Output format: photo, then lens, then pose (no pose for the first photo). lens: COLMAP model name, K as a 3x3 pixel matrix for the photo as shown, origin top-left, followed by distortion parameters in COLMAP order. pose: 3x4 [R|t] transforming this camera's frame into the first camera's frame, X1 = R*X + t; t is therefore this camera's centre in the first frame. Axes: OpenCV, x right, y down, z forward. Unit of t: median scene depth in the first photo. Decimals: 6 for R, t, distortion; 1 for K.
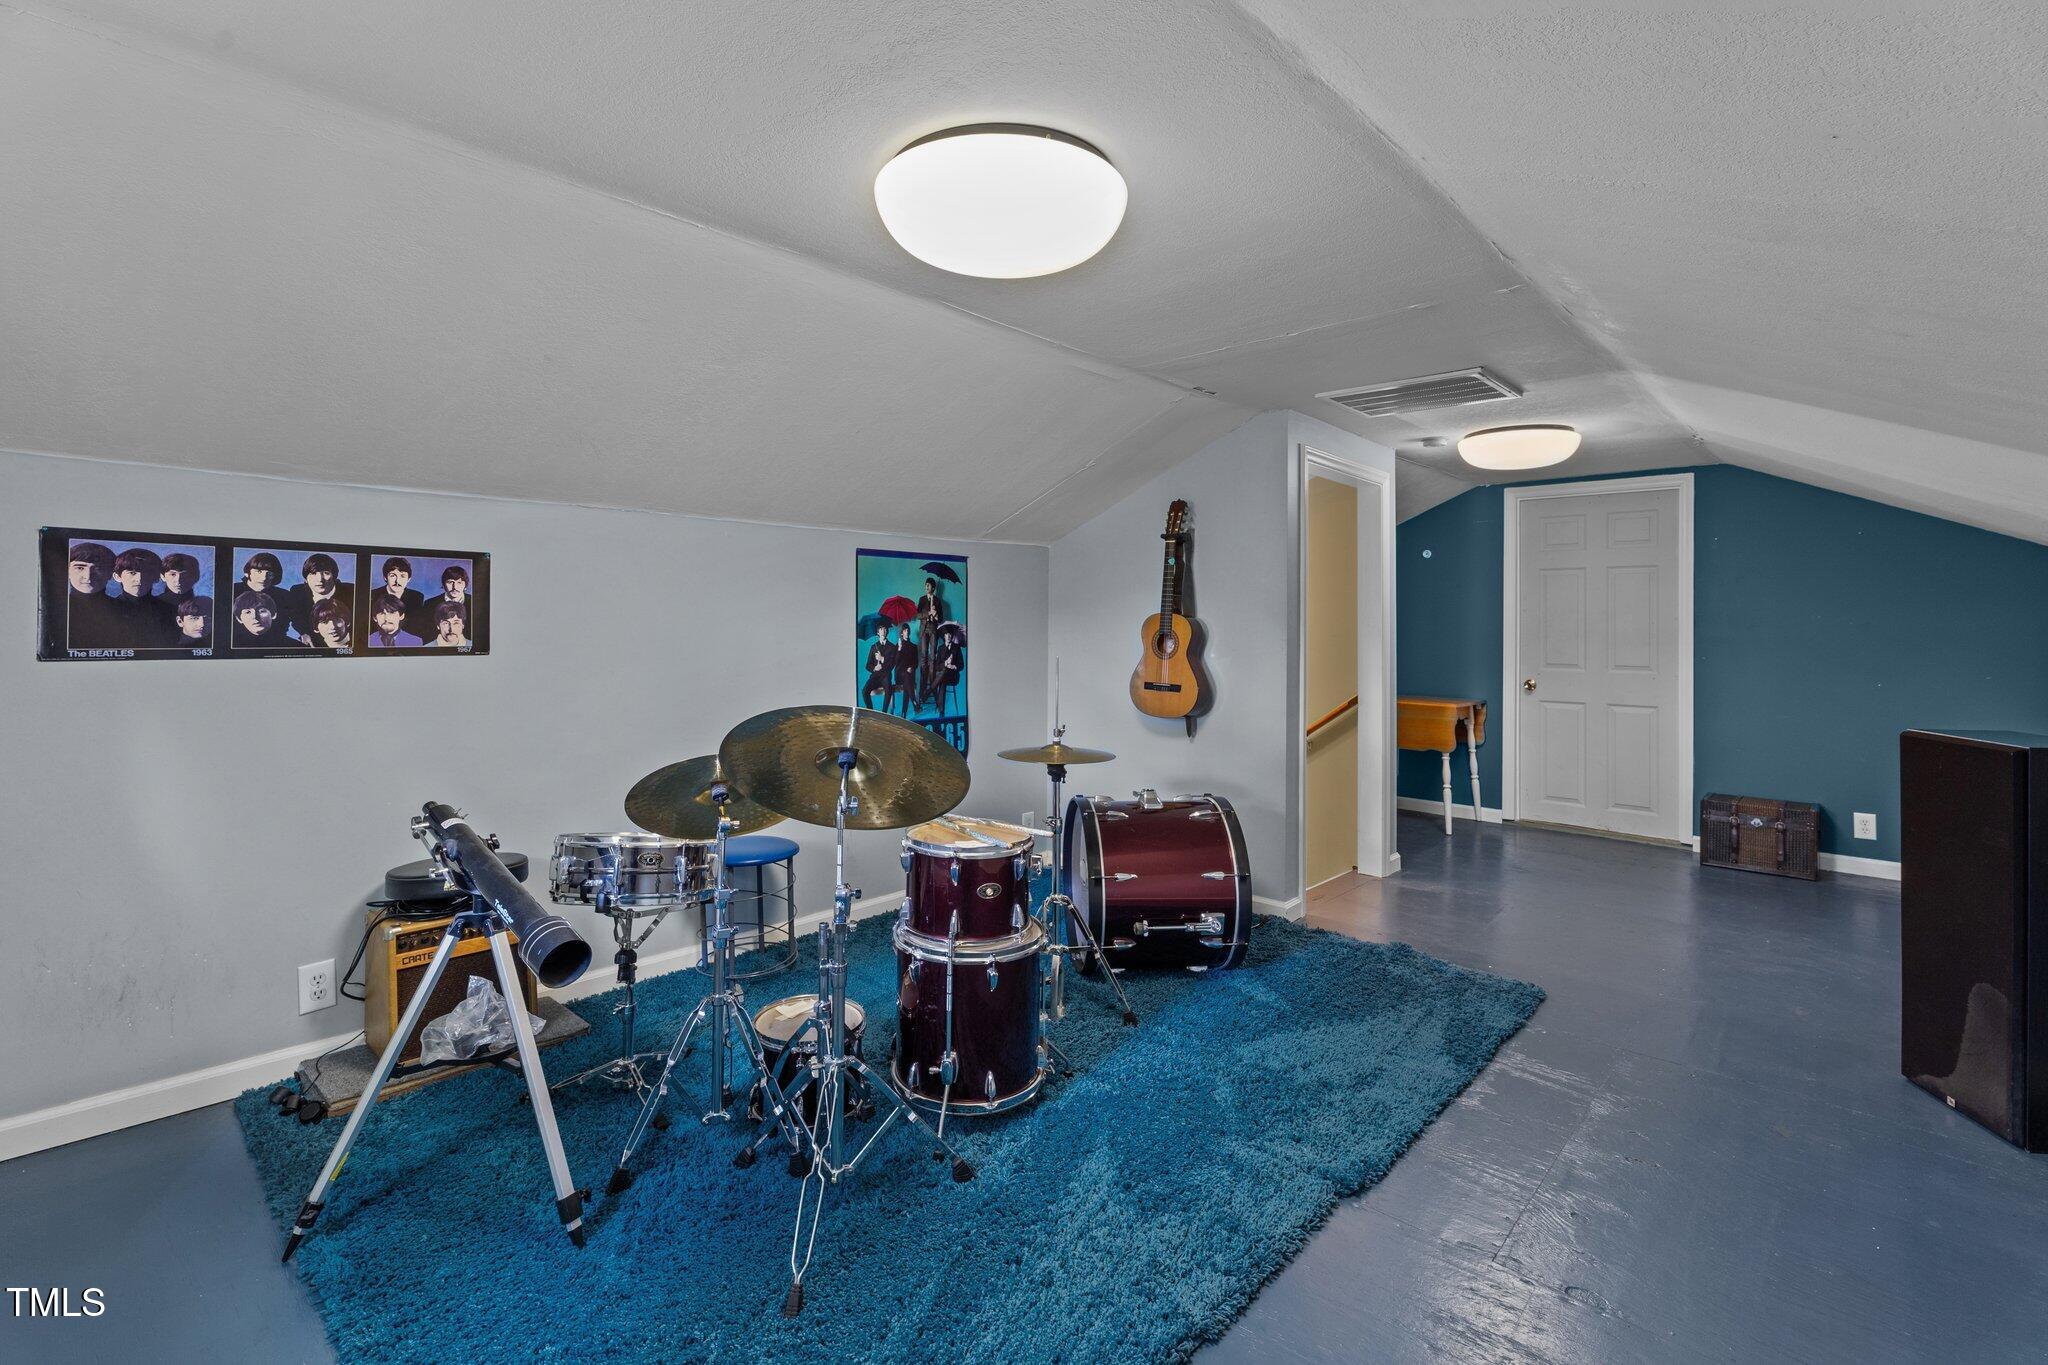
lens RADIAL K [[947.5, 0, 1024.7], [0, 947.5, 617.2], [0, 0, 1]] dist [0.079857, -0.047157]
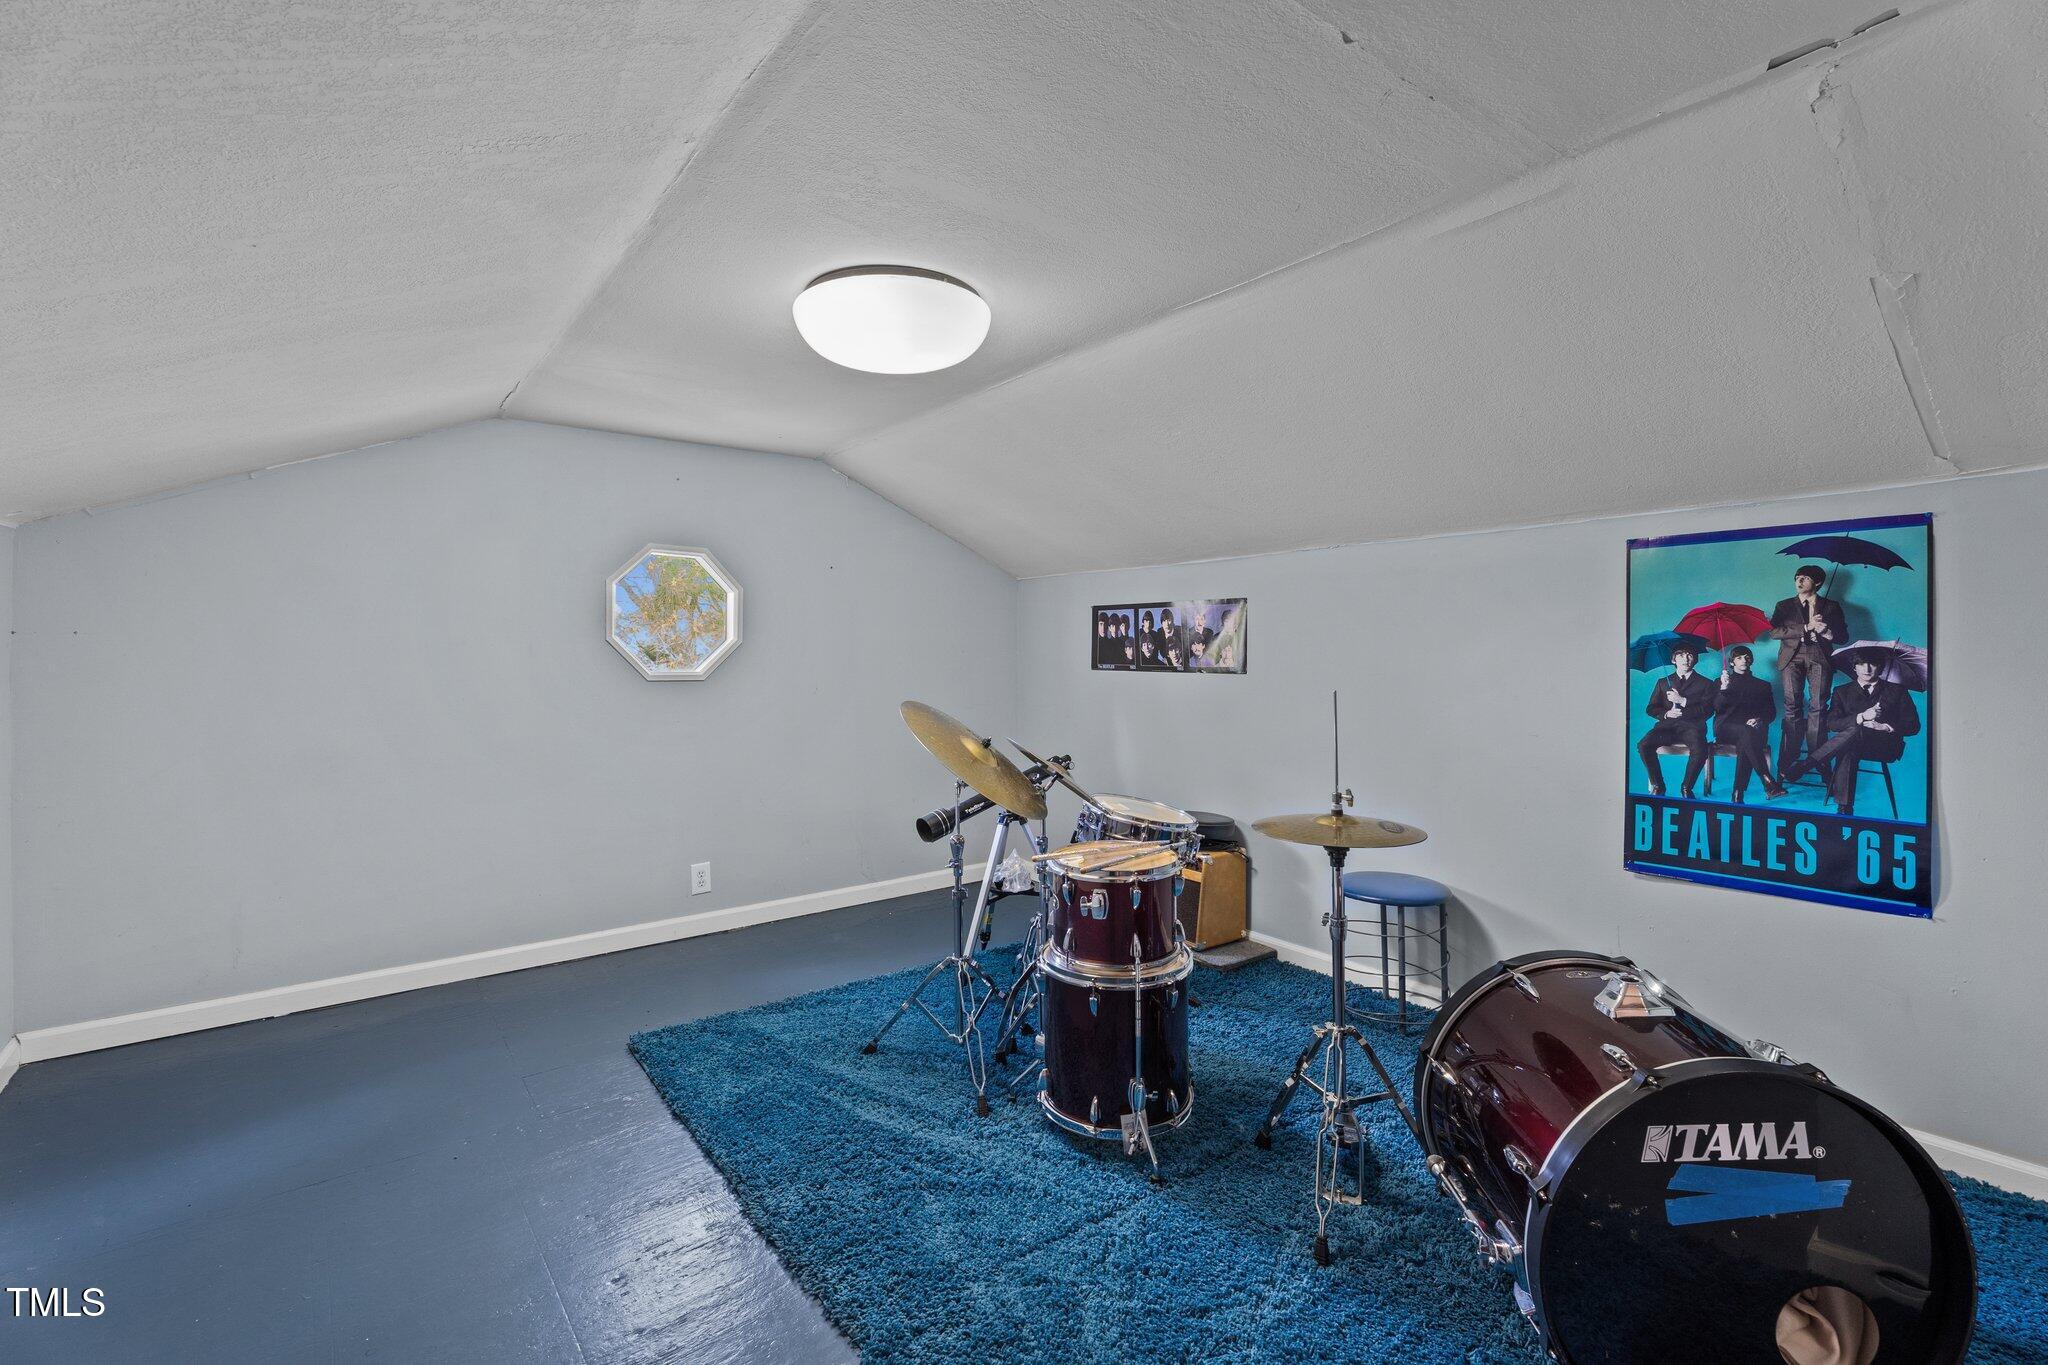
lens RADIAL K [[906.8, 0, 992.2], [0, 906.8, 655.3], [0, 0, 1]] dist [-0.001402, 0.000078]
pose [[-0.163634, -0.005282, -0.986507, 0.548348], [0.005127, 0.999968, -0.006204, 0.014052], [0.986508, -0.006073, -0.163602, 0.635636]]
